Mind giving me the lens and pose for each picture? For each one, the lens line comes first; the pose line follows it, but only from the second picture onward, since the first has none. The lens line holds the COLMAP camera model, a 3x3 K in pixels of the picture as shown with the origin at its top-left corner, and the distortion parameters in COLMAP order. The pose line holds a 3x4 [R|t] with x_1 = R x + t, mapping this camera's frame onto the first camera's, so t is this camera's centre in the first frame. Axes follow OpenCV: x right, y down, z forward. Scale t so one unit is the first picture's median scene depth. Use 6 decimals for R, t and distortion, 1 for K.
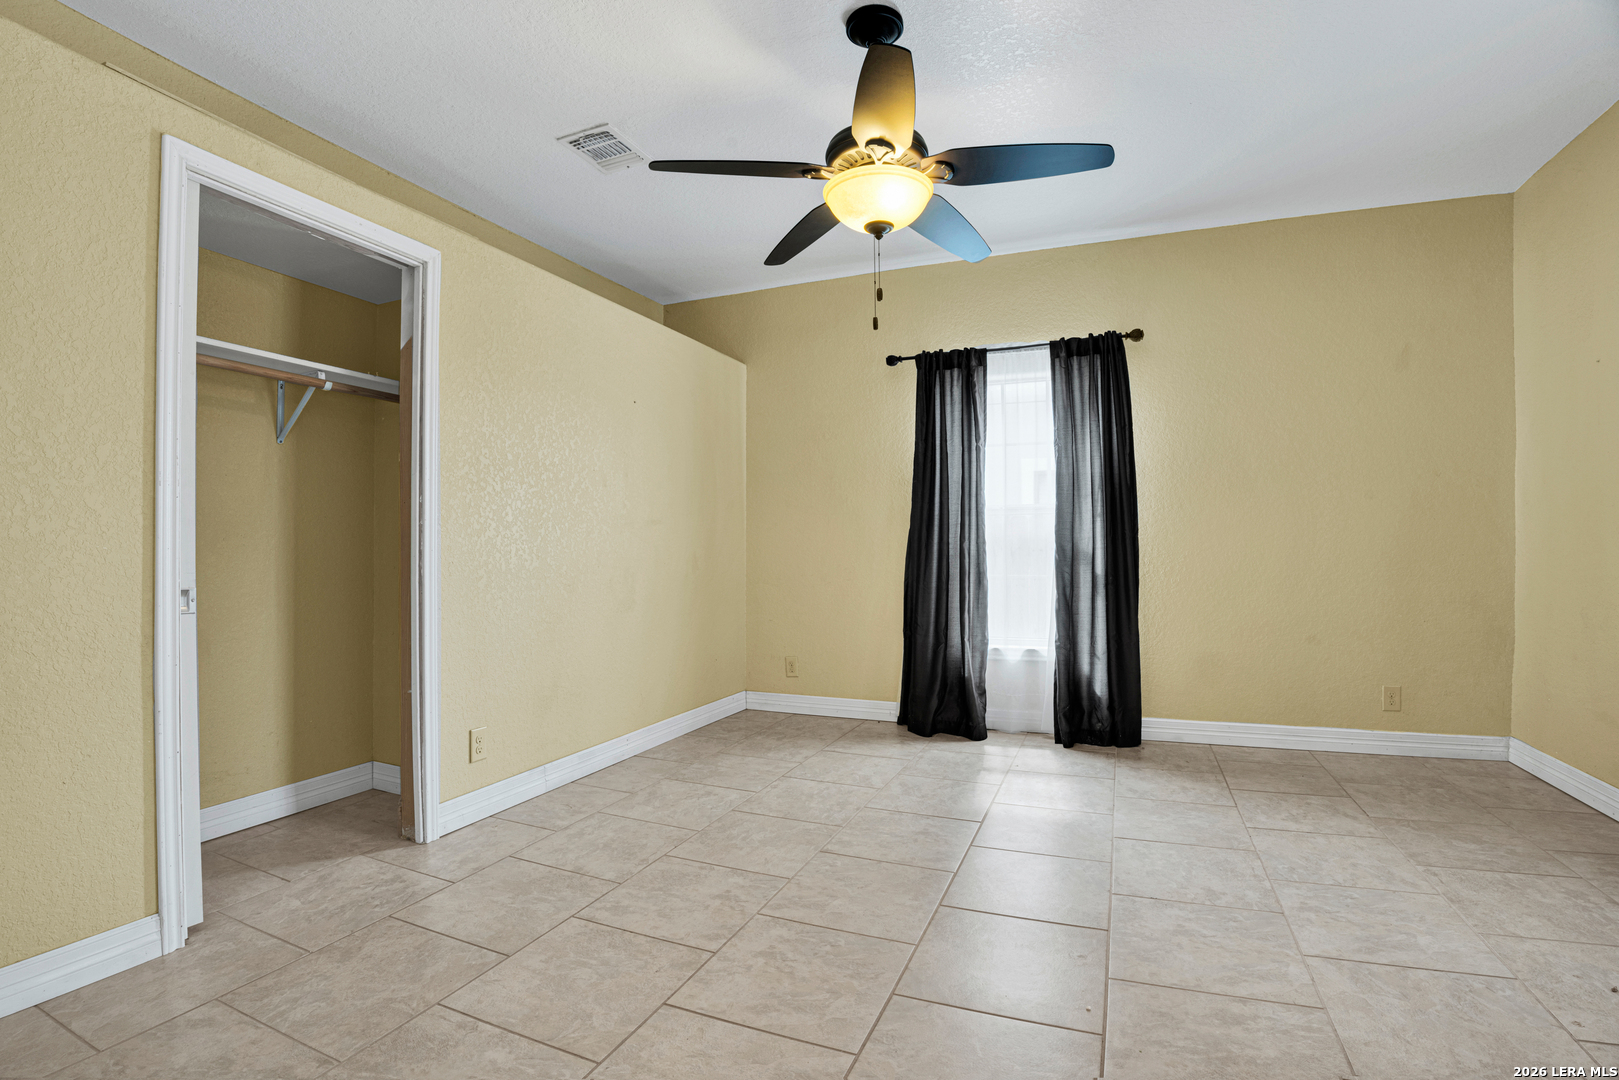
lens RADIAL K [[745.5, 0, 802.6], [0, 745.5, 544.6], [0, 0, 1]] dist [-0.059172, 0.000373]
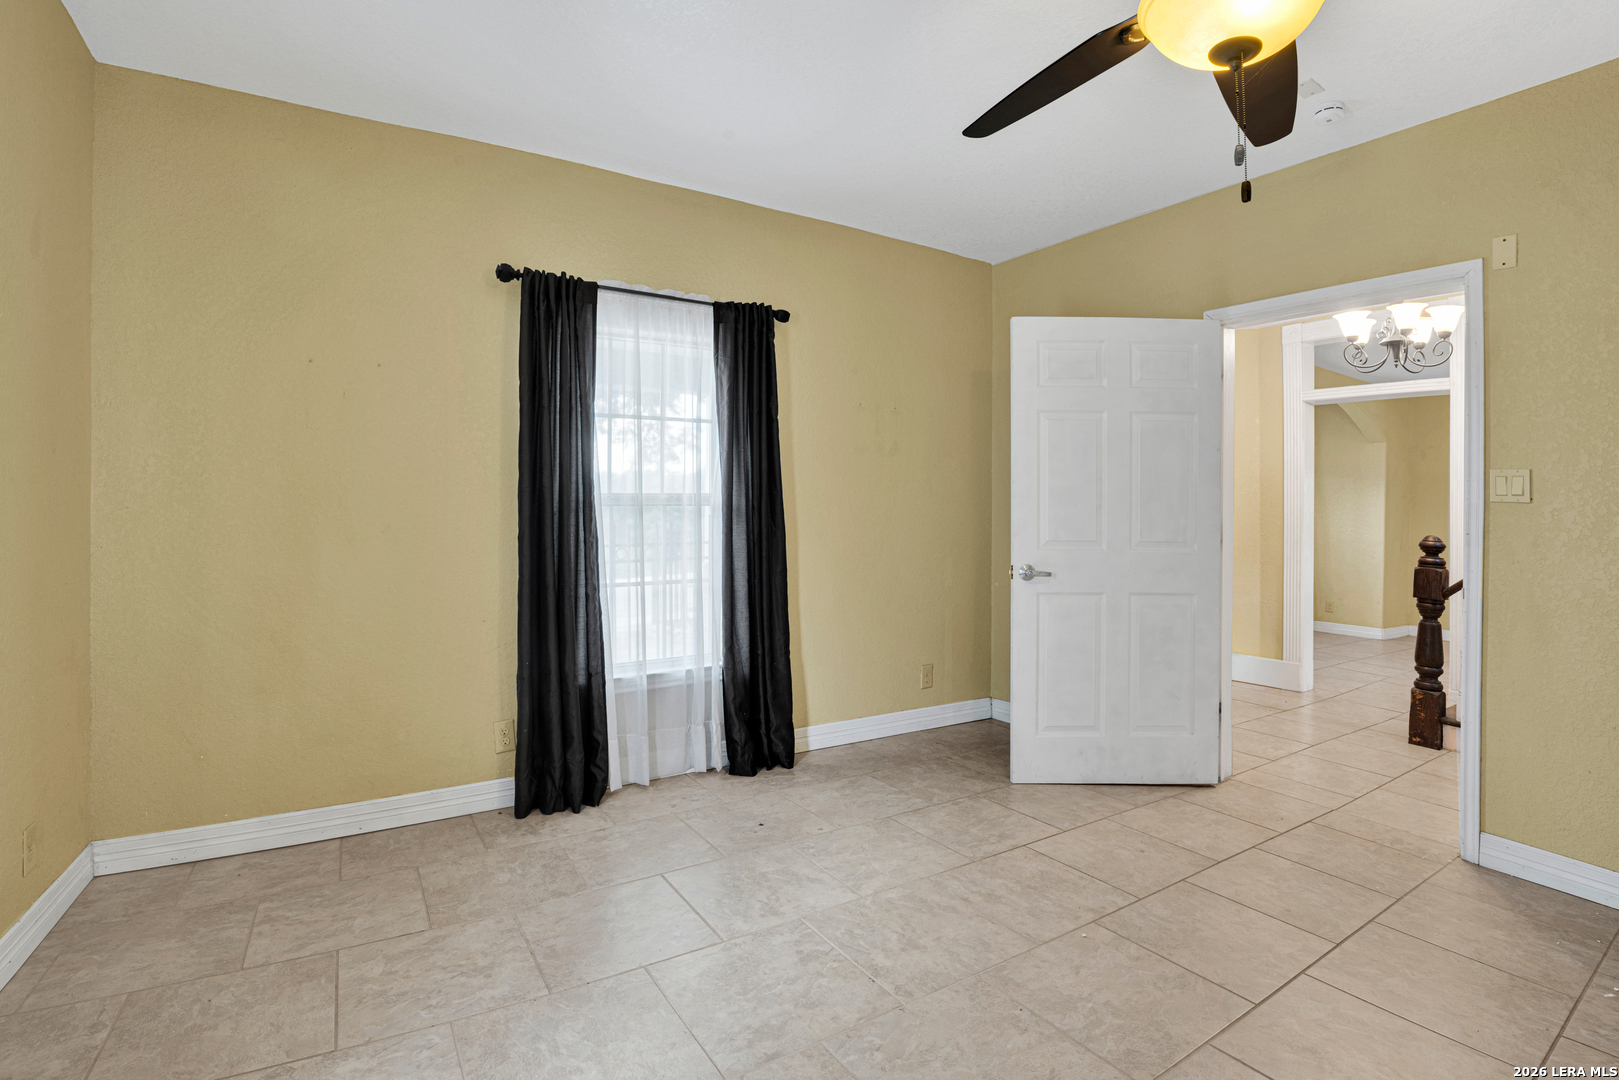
lens RADIAL K [[745.5, 0, 802.6], [0, 745.5, 544.6], [0, 0, 1]] dist [-0.059172, 0.000373]
pose [[-0.826685, 0.016441, 0.562424, 0.064321], [0.014543, 0.999863, -0.007854, 0.002467], [-0.562476, 0.001687, -0.826812, 1.408865]]
